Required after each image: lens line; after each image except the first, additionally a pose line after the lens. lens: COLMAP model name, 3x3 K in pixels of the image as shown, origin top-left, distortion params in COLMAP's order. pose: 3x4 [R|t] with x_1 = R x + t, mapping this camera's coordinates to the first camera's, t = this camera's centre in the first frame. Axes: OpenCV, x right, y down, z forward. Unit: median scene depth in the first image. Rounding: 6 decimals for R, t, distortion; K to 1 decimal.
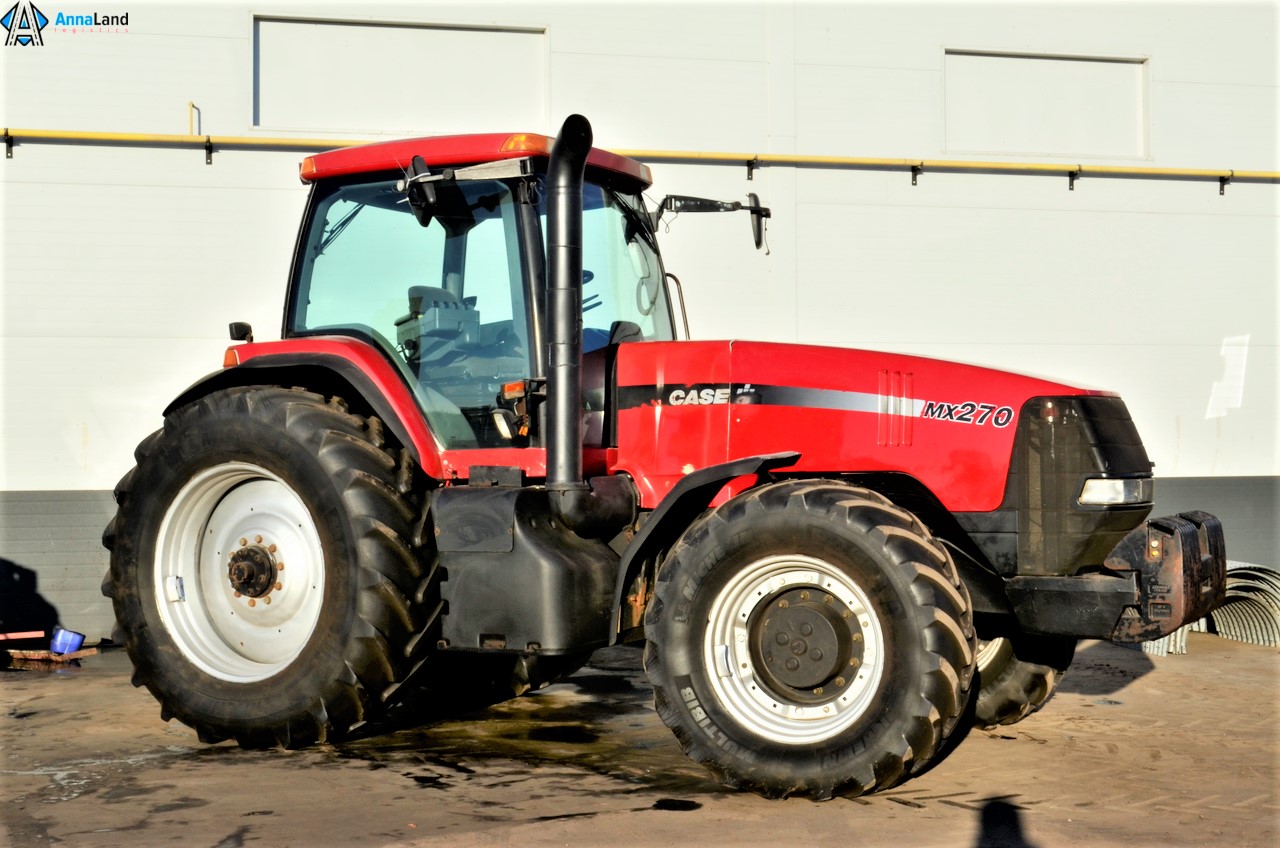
lens RADIAL K [[1747.1, 0, 644.5], [0, 1747.1, 428.5], [0, 0, 1]] dist [-0.017333, 0.000000]
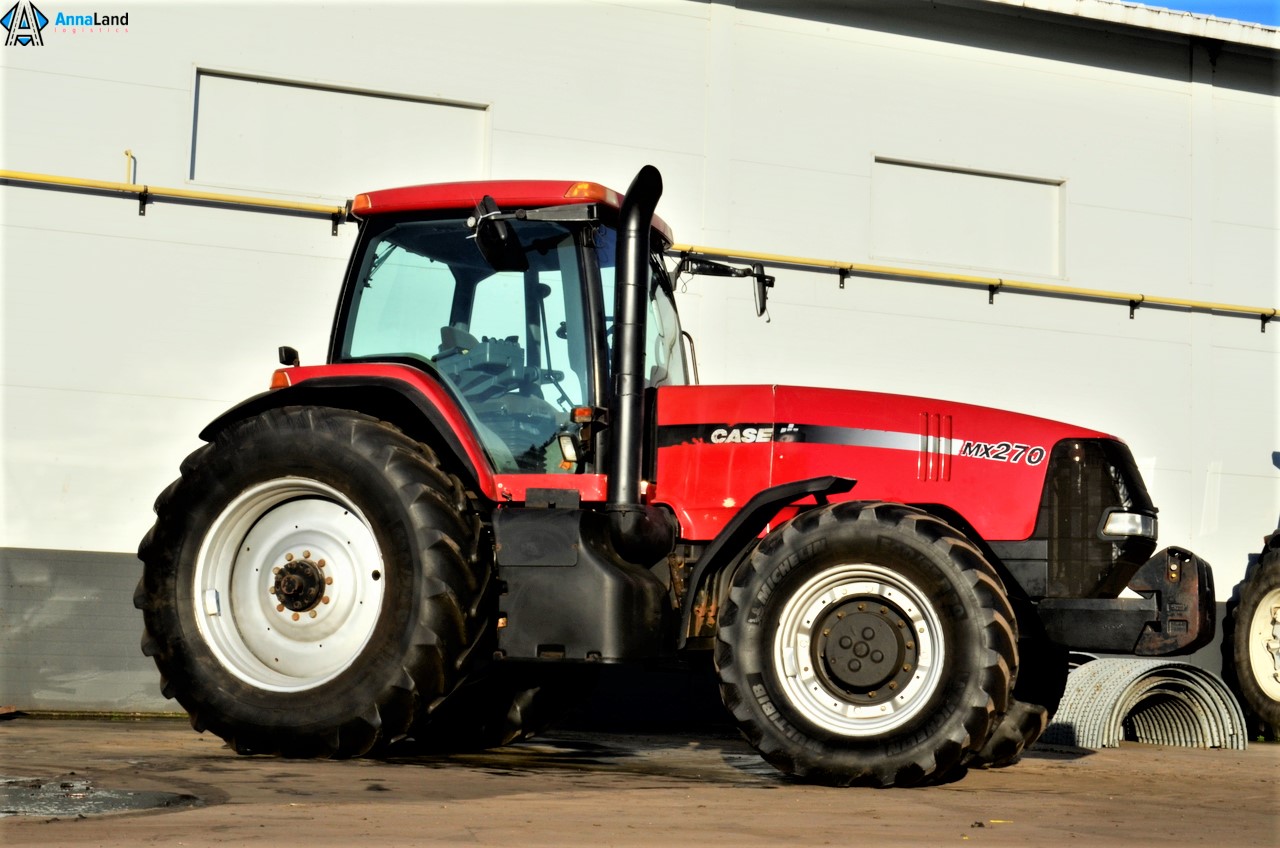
lens RADIAL K [[2072.0, 0, 642.3], [0, 2072.0, 426.2], [0, 0, 1]] dist [-0.023179, 0.000000]
pose [[0.988274, 0.053642, 0.142957, -0.209659], [-0.039541, 0.994230, -0.099719, 0.104815], [-0.147481, 0.092897, 0.984693, -0.239359]]
